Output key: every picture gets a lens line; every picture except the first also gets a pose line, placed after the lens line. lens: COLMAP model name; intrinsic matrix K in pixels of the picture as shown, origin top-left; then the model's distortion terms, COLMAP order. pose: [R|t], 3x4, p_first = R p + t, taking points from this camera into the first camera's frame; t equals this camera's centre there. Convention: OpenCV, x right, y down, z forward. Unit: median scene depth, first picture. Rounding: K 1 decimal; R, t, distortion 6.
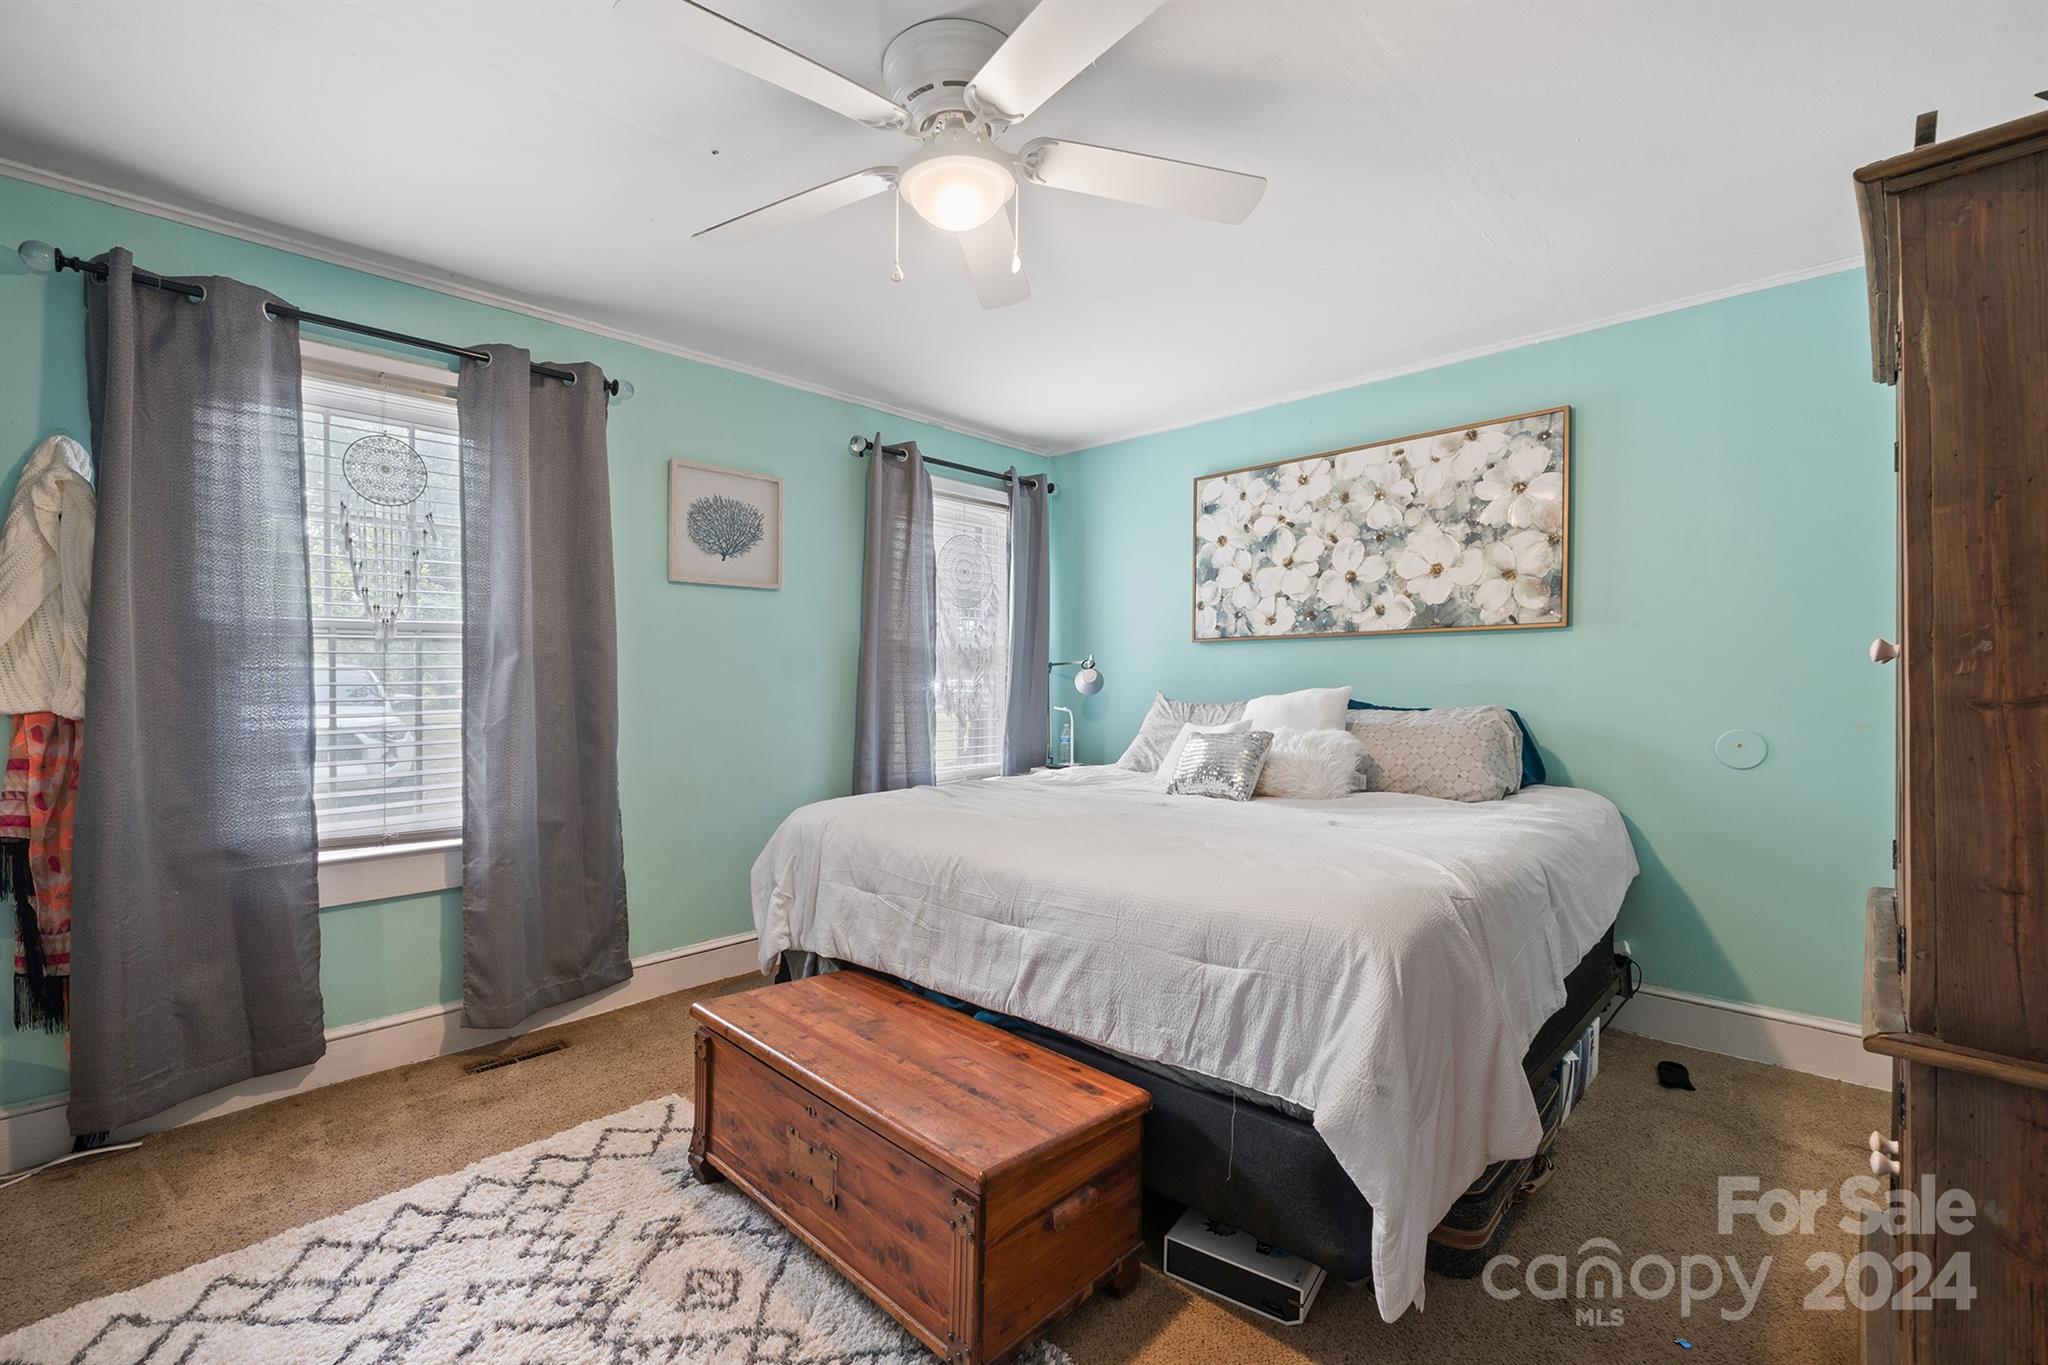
lens RADIAL K [[881.6, 0, 1032.7], [0, 881.6, 685.2], [0, 0, 1]] dist [-0.002841, -0.000110]
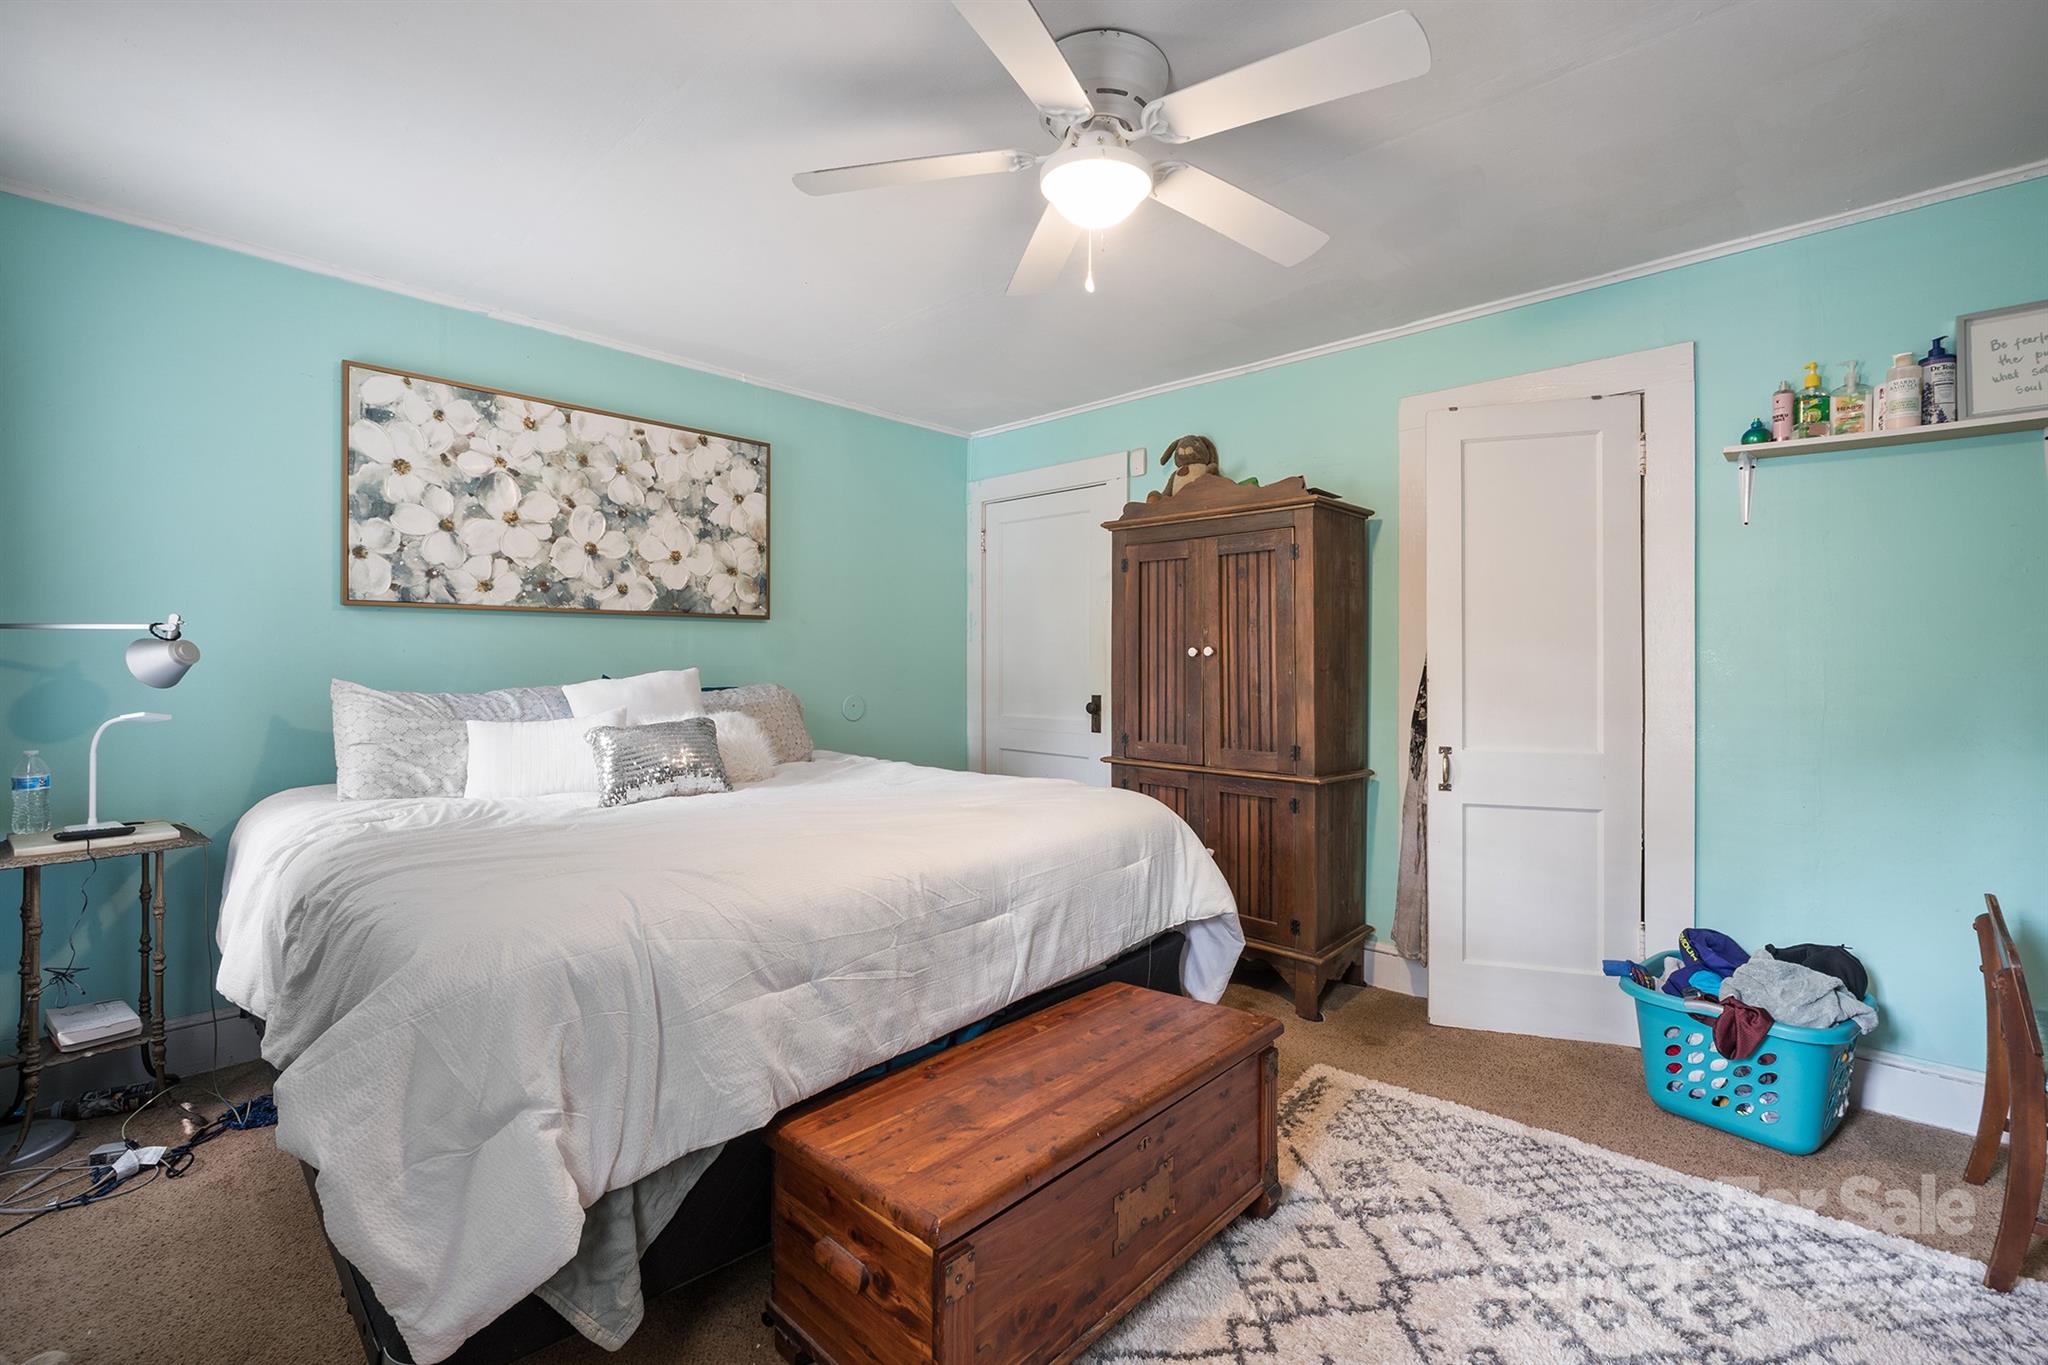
lens RADIAL K [[881.6, 0, 1032.7], [0, 881.6, 664.3], [0, 0, 1]] dist [-0.002841, -0.000110]
pose [[-0.022457, -0.002681, 0.999744, -0.573918], [0.003841, 0.999989, 0.002768, -0.003715], [-0.999740, 0.003902, -0.022446, 0.567914]]
